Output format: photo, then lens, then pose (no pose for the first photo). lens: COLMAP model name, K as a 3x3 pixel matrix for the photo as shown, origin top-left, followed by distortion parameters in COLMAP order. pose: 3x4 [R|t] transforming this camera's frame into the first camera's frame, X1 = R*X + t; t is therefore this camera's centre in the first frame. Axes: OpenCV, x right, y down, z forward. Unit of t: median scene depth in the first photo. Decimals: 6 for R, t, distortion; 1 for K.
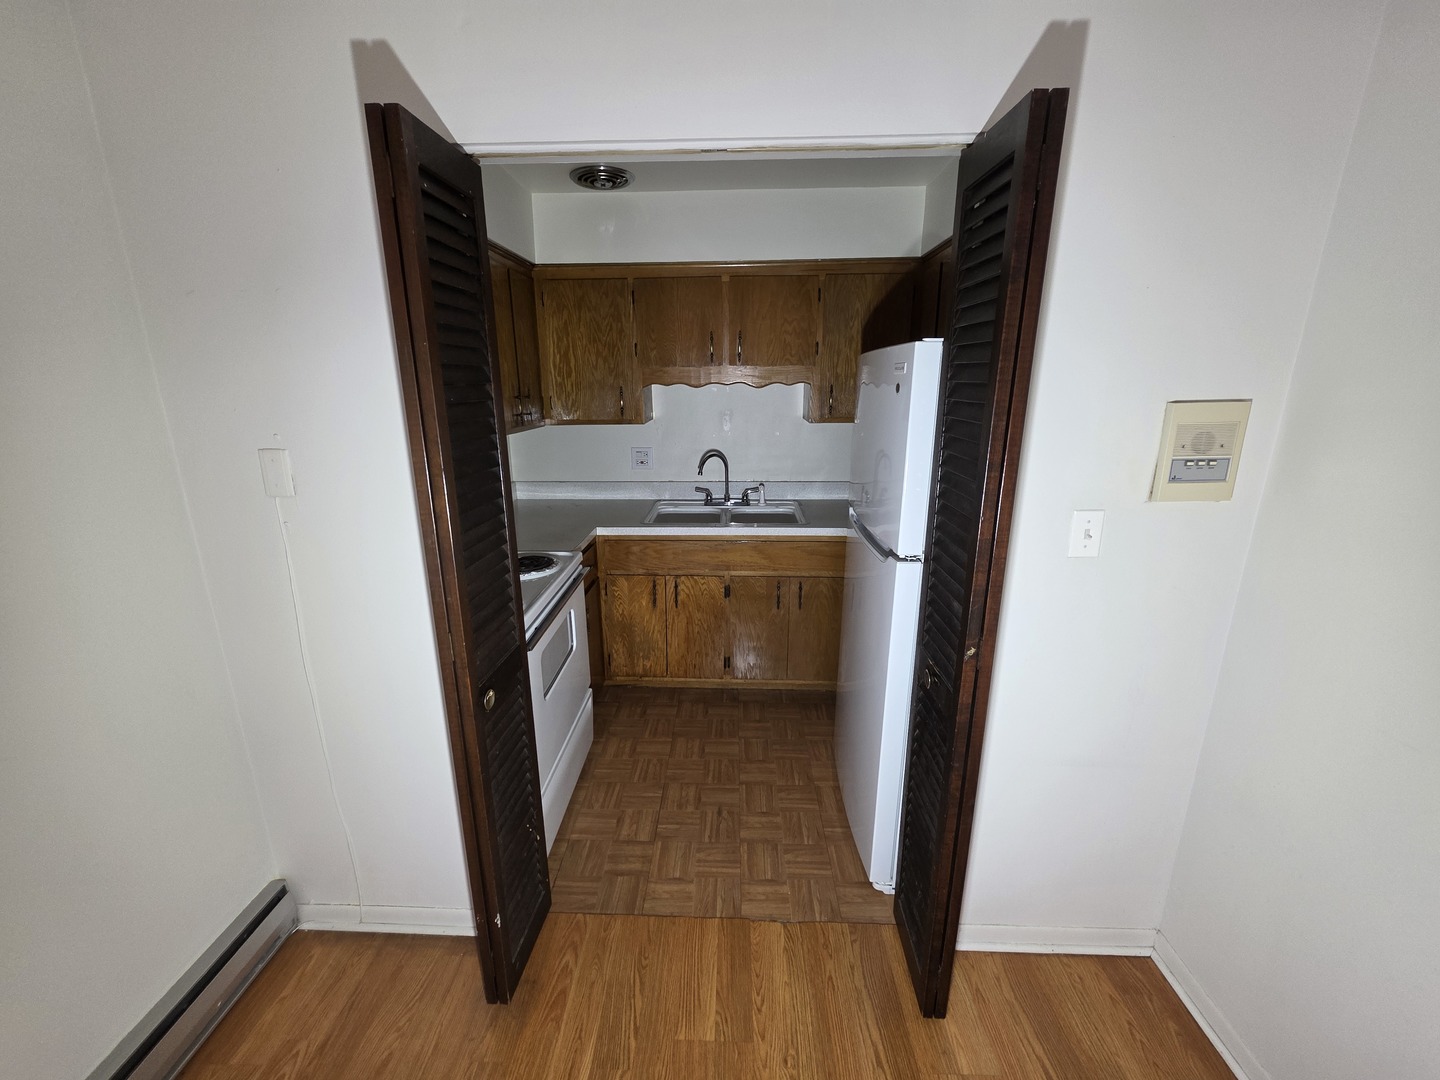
lens RADIAL K [[578.2, 0, 717.5], [0, 578.2, 533.7], [0, 0, 1]] dist [-0.000592, 0.000784]
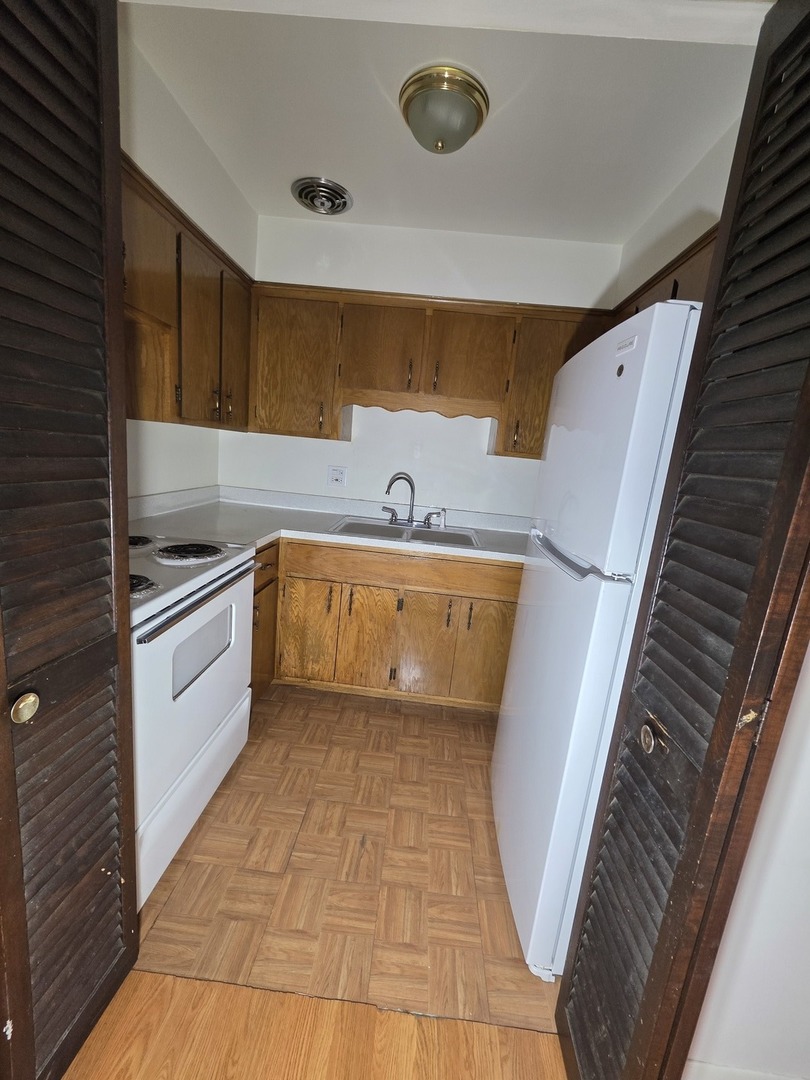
lens RADIAL K [[433.7, 0, 410.5], [0, 433.7, 538.6], [0, 0, 1]] dist [-0.000592, 0.000784]
pose [[0.994384, 0.105692, 0.005466, 0.019622], [-0.105059, 0.992031, -0.069550, 0.036364], [-0.012773, 0.068585, 0.997563, 0.229904]]
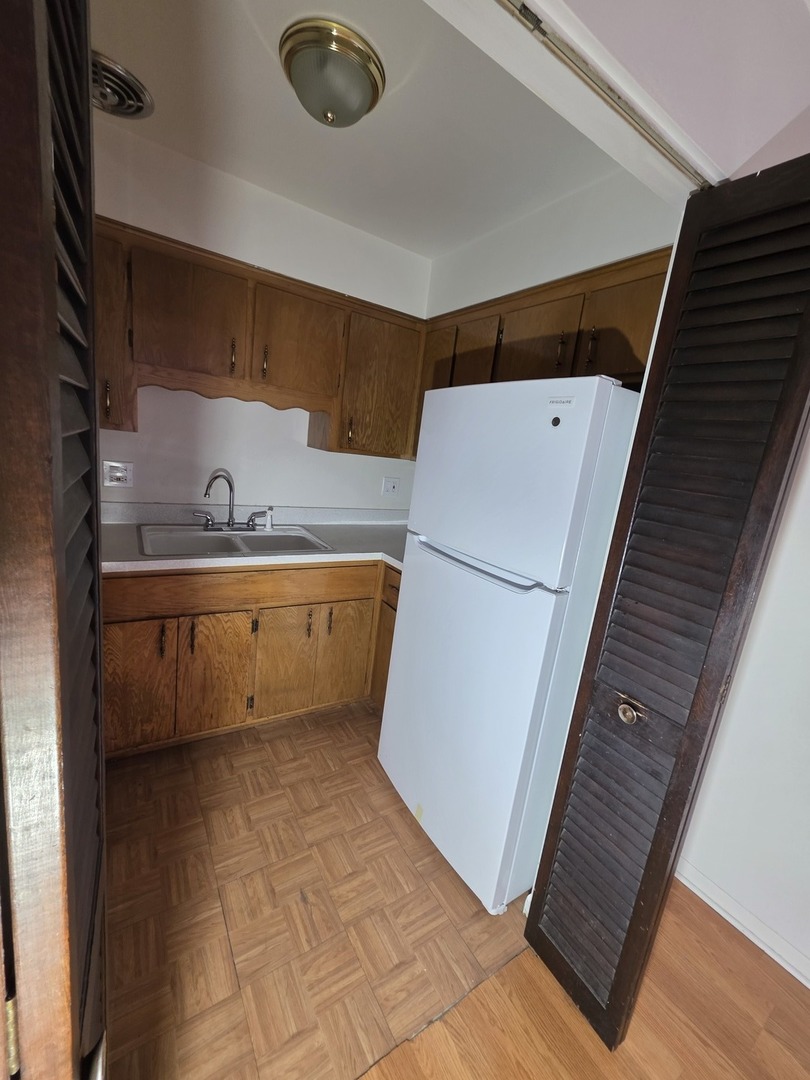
lens RADIAL K [[433.7, 0, 409.9], [0, 433.7, 535.8], [0, 0, 1]] dist [-0.000592, 0.000784]
pose [[0.808969, -0.011771, 0.587733, -0.195256], [0.023965, 0.999629, -0.012966, -0.029301], [-0.587362, 0.024574, 0.808951, 0.314751]]
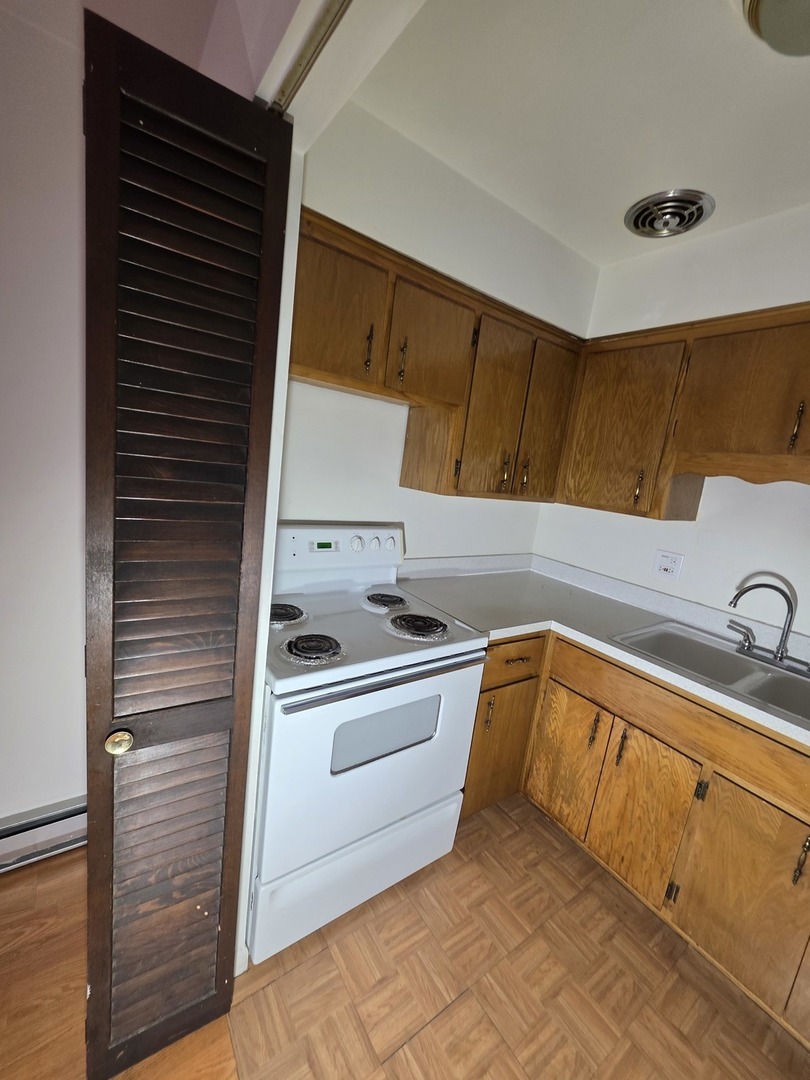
lens RADIAL K [[433.7, 0, 408.2], [0, 433.7, 538.0], [0, 0, 1]] dist [-0.000592, 0.000784]
pose [[0.602575, 0.217207, -0.767936, 0.135566], [-0.324940, 0.945652, 0.012503, -0.067713], [0.728916, 0.241998, 0.640405, 0.412047]]
